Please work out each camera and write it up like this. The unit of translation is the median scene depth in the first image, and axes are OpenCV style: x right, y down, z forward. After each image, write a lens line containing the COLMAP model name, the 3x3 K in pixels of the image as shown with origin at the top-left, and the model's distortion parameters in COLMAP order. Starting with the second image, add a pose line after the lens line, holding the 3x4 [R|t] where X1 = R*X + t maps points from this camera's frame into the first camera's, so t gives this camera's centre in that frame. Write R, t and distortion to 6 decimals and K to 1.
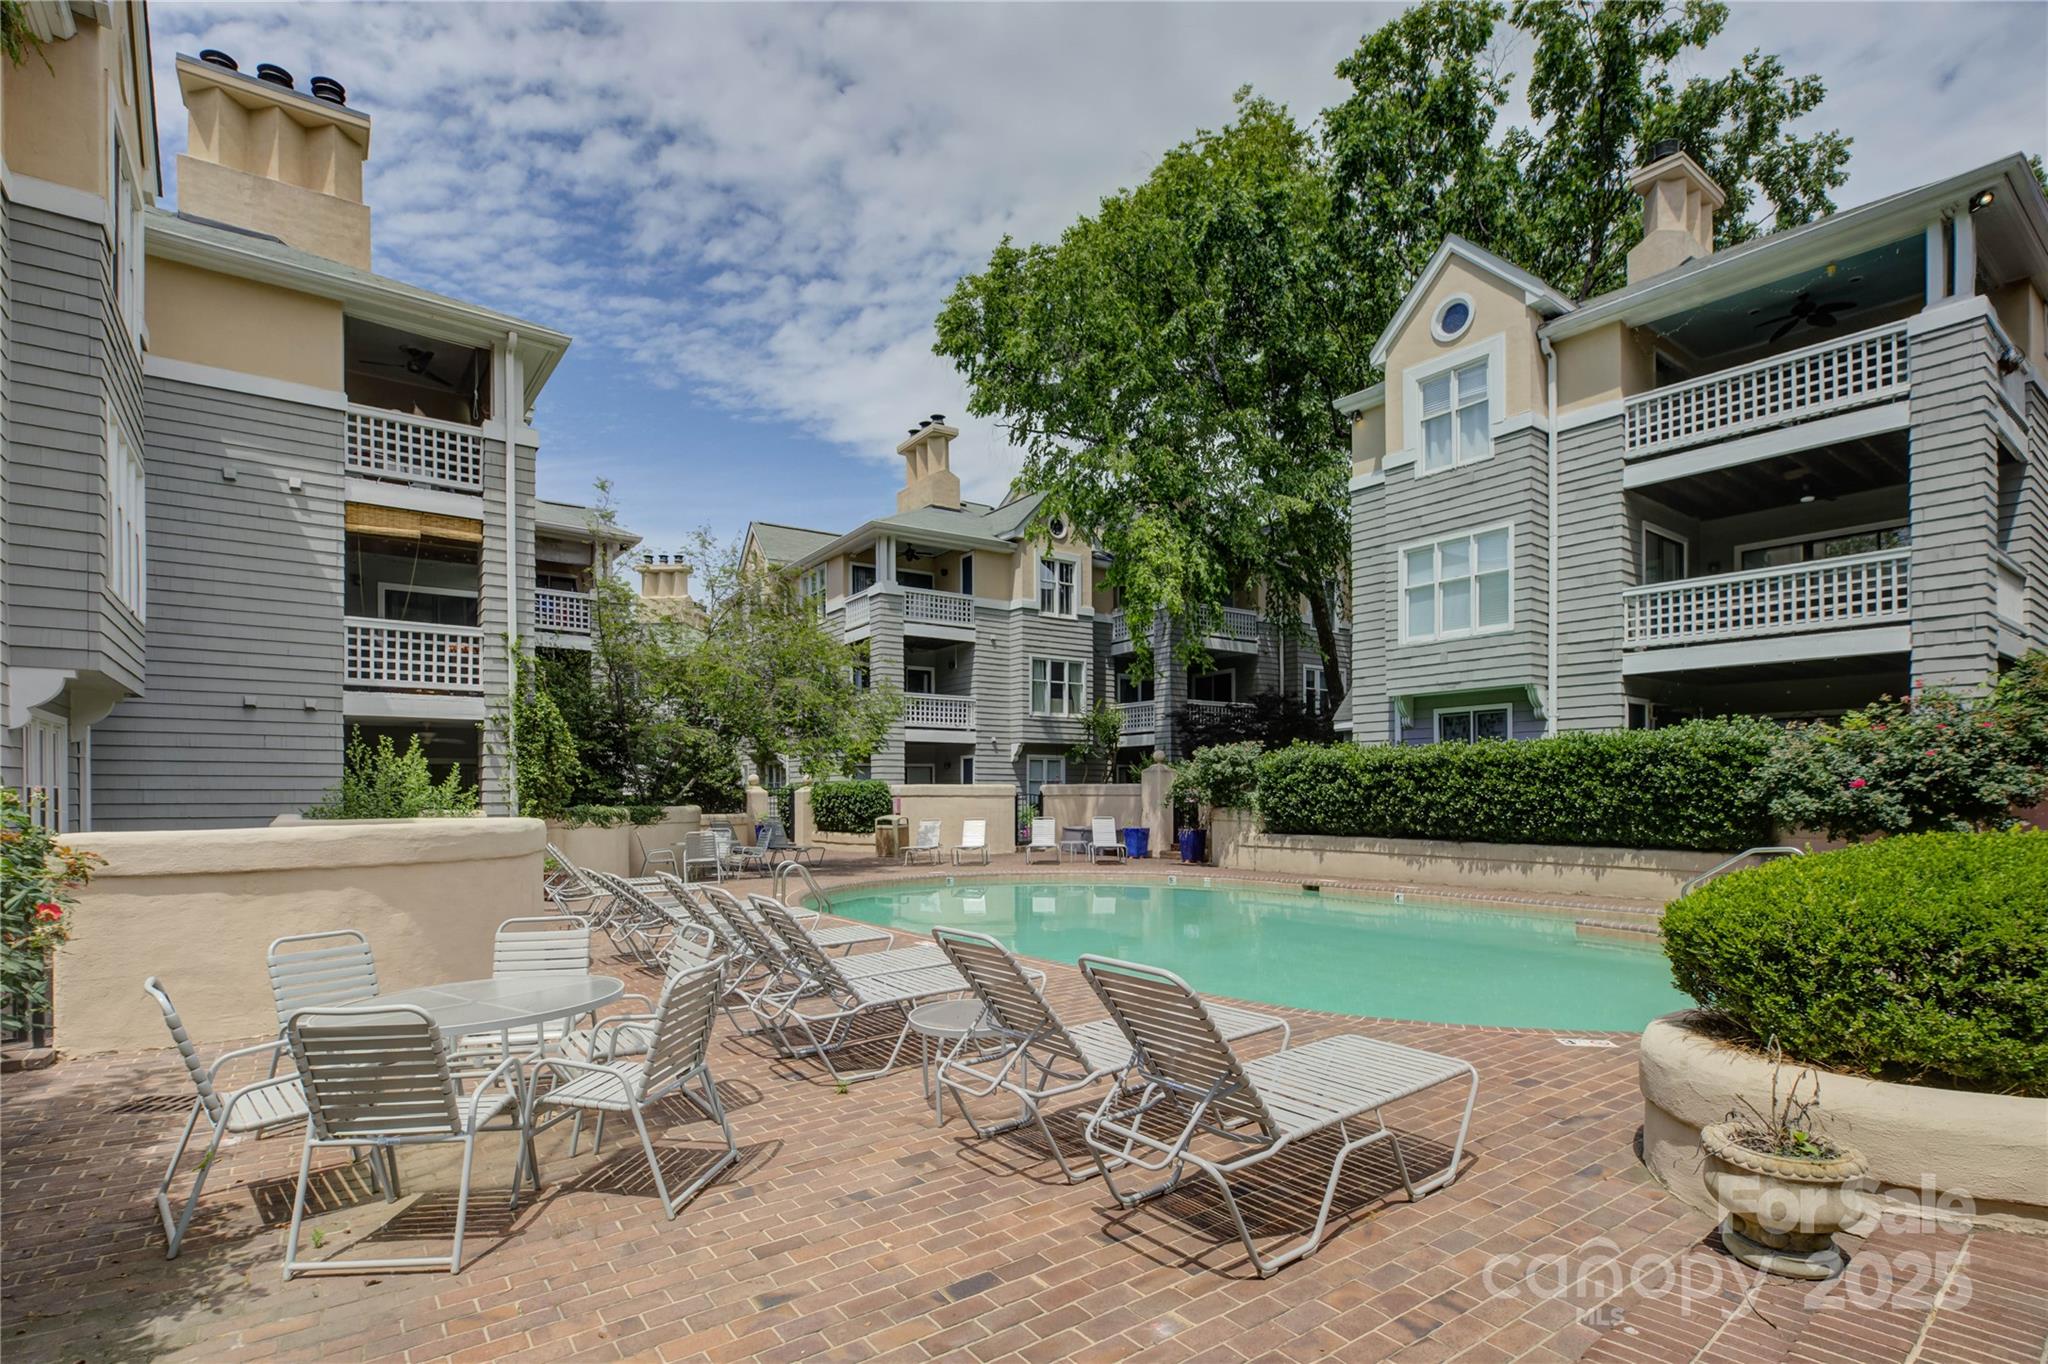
lens RADIAL K [[1002.7, 0, 1010.1], [0, 1002.7, 792.6], [0, 0, 1]] dist [0.001676, -0.001950]
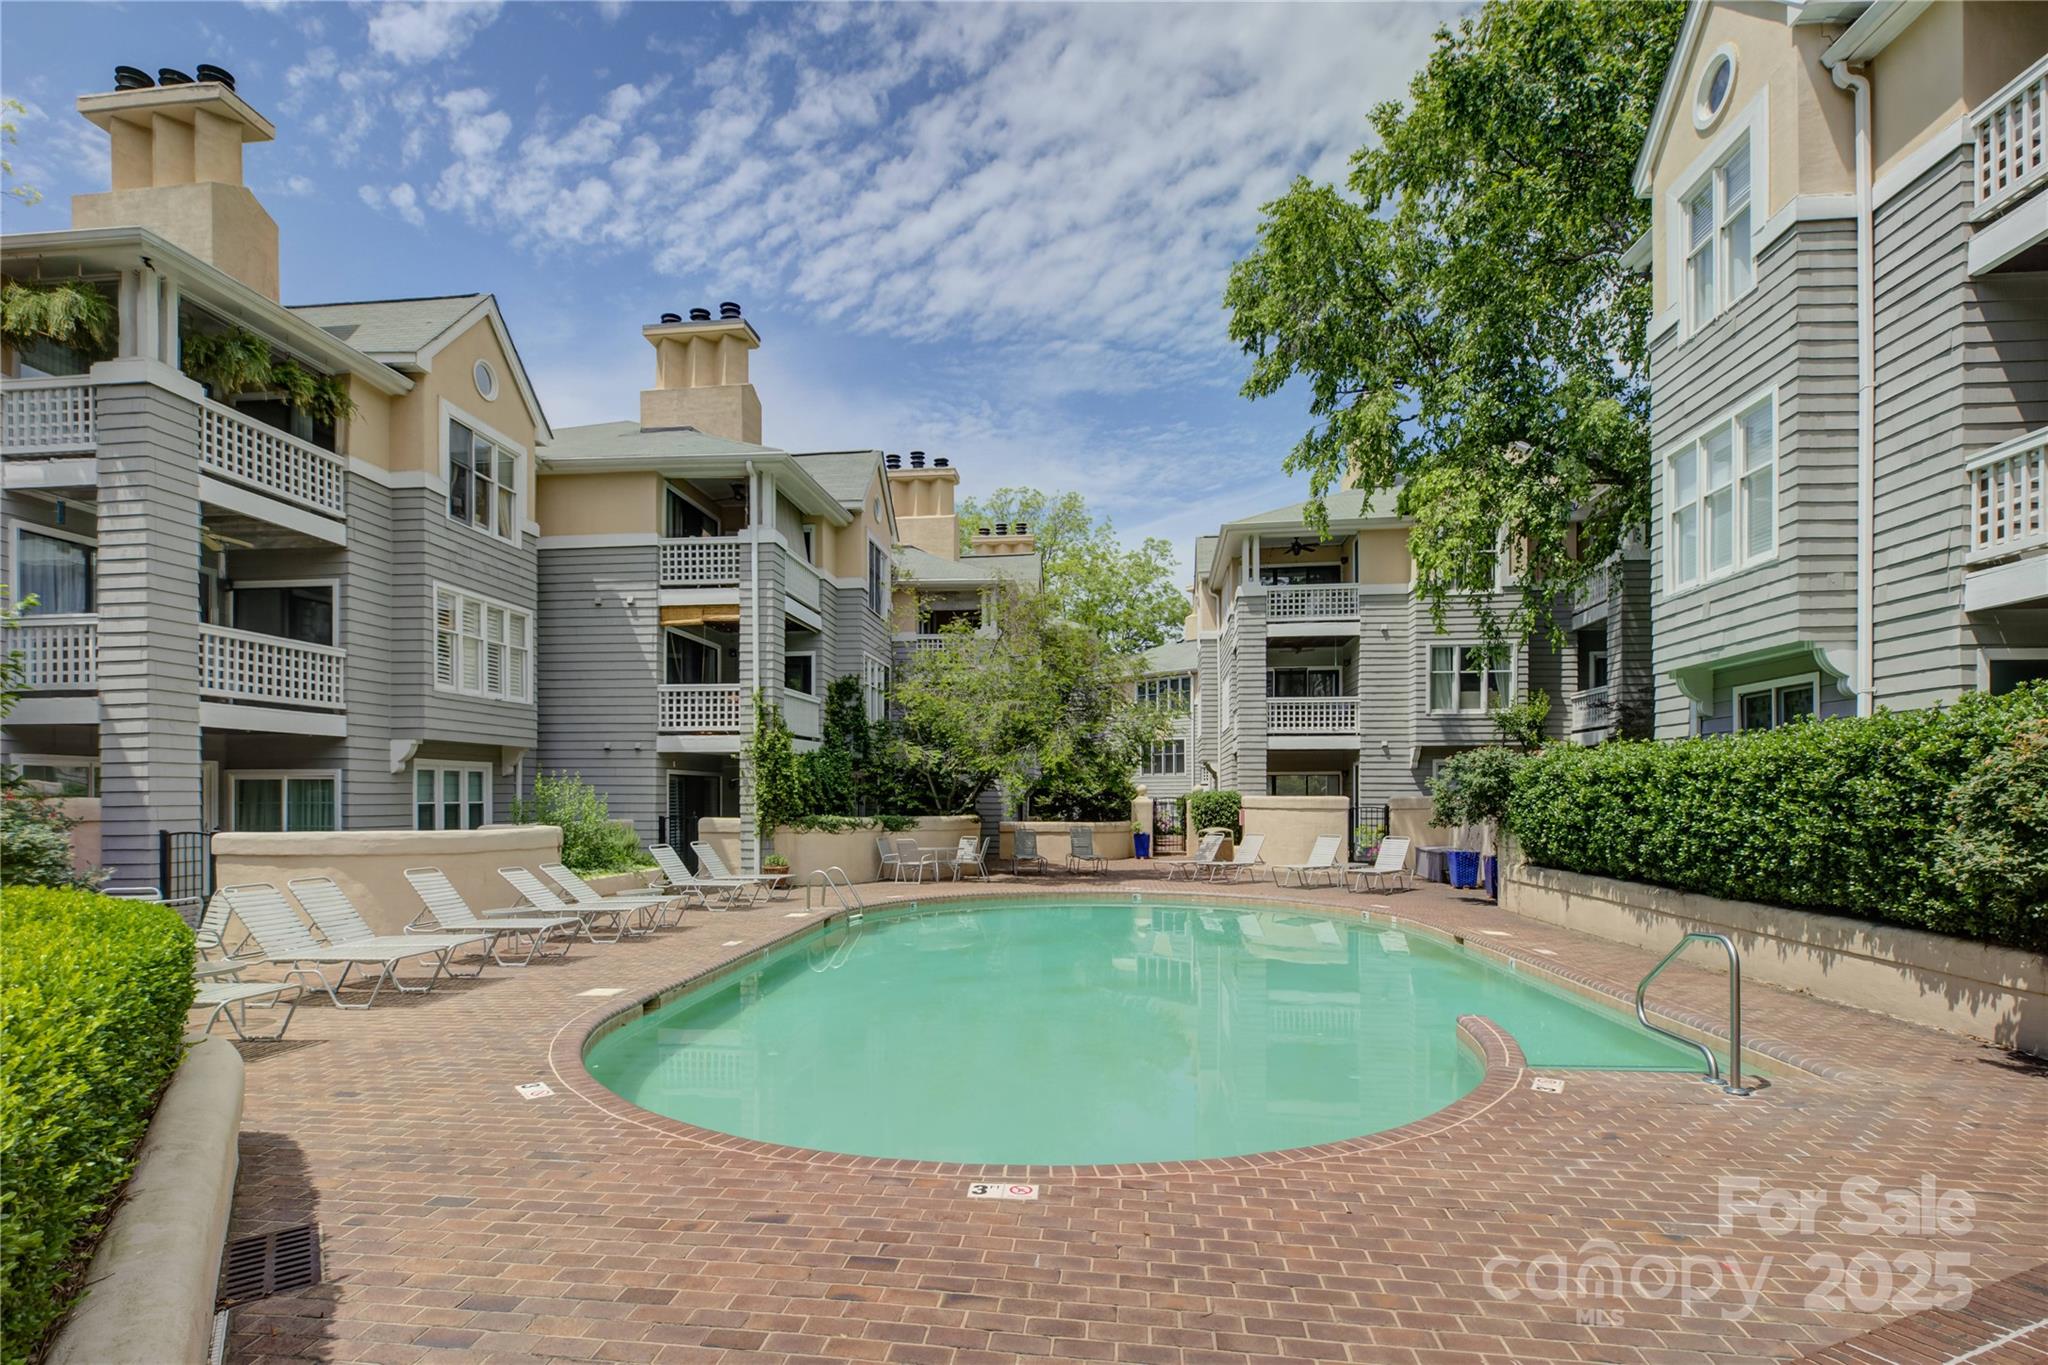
lens RADIAL K [[1002.7, 0, 1010.1], [0, 1002.7, 793.1], [0, 0, 1]] dist [0.001676, -0.001950]
pose [[0.734066, 0.001509, -0.679076, 0.579680], [-0.001907, 0.999998, 0.000160, -0.015401], [0.679075, 0.001178, 0.734068, 0.223143]]
